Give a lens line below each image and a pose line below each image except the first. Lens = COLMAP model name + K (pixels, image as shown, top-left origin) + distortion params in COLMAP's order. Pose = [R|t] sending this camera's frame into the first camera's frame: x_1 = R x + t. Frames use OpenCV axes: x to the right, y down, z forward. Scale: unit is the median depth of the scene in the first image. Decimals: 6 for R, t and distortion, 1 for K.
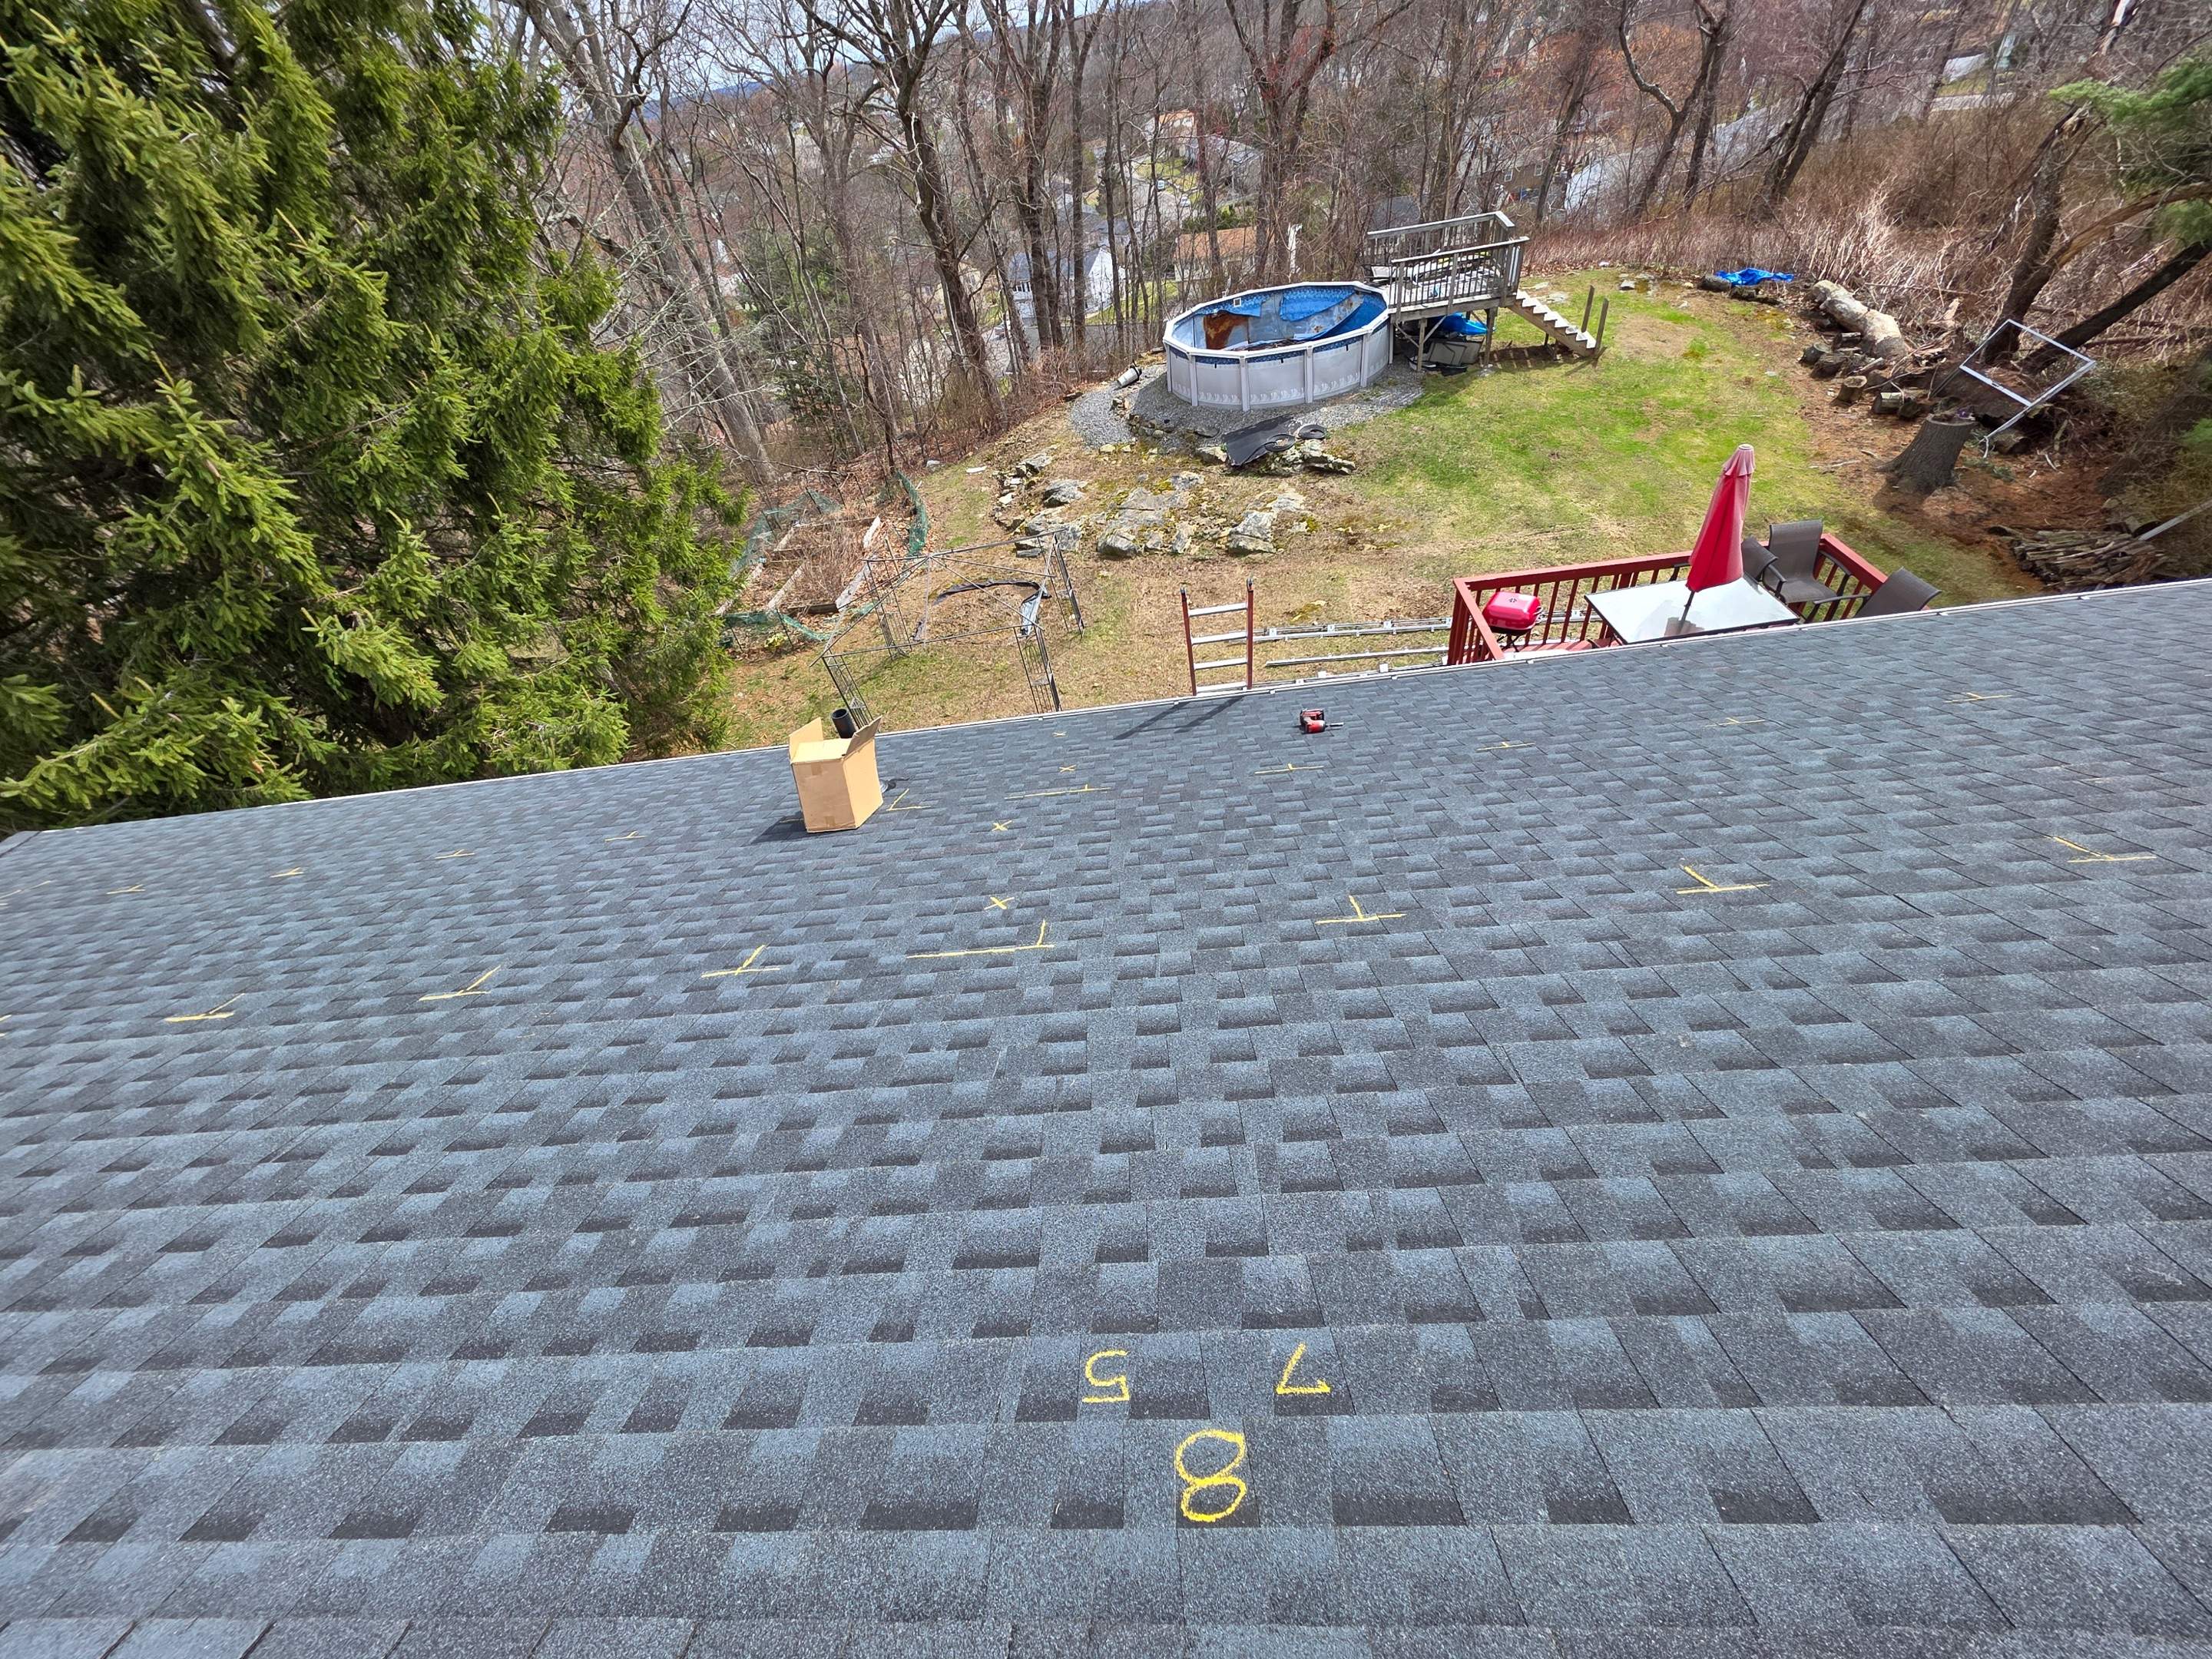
lens RADIAL K [[871.9, 0, 1106.4], [0, 871.9, 825.3], [0, 0, 1]] dist [0.007664, -0.000598]
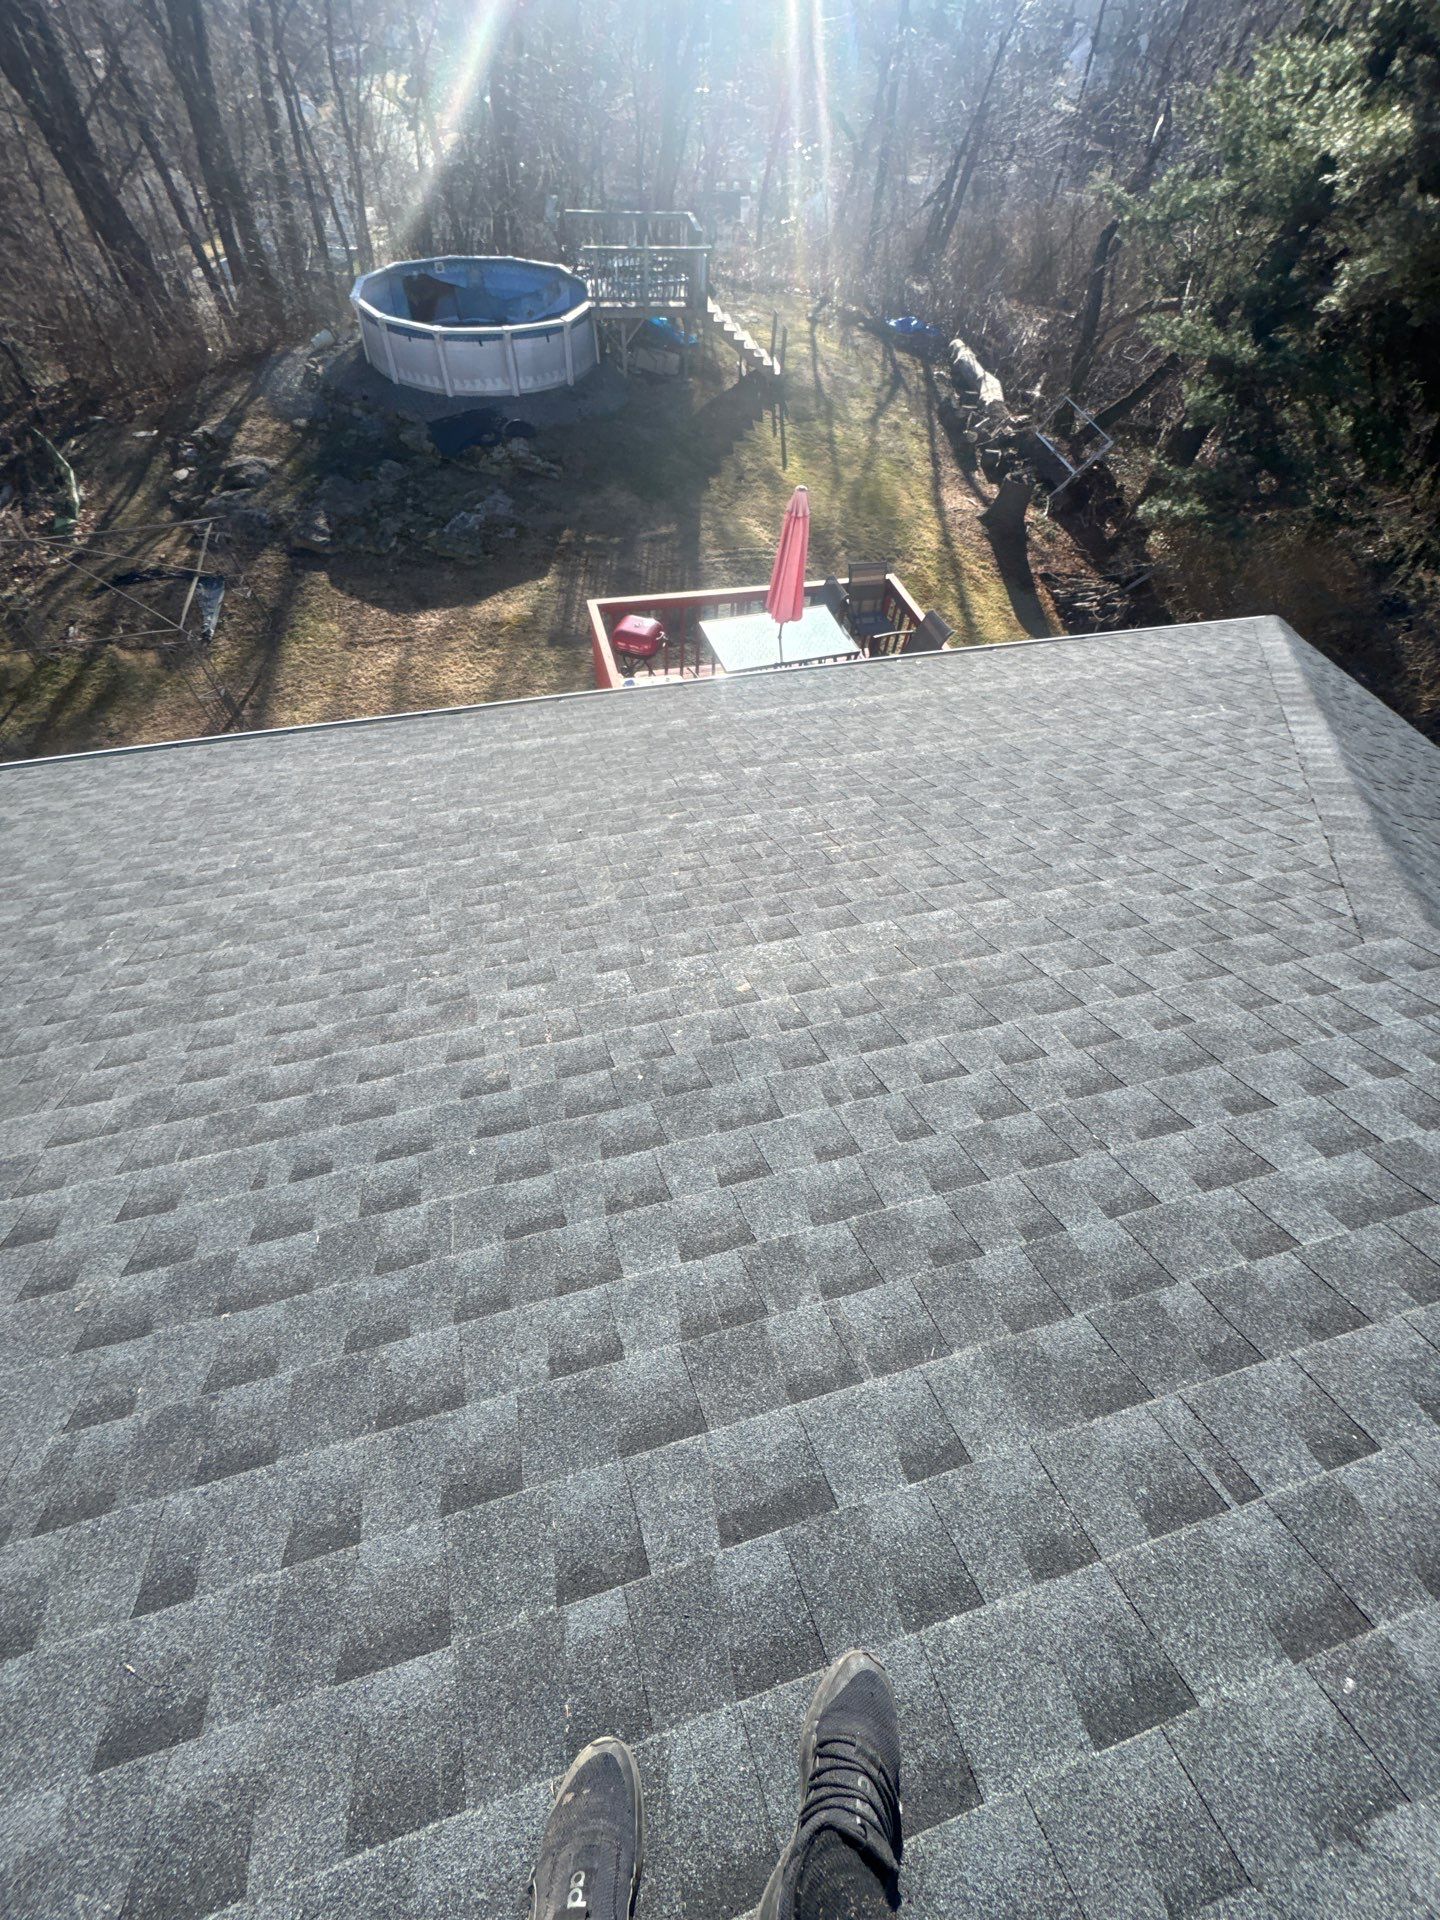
lens RADIAL K [[760.1, 0, 728.4], [0, 760.1, 963.3], [0, 0, 1]] dist [-0.003626, 0.000202]
pose [[0.936224, -0.116123, 0.331662, 0.227306], [0.050913, 0.978687, 0.198946, -0.036220], [-0.347696, -0.169372, 0.922183, 0.047522]]
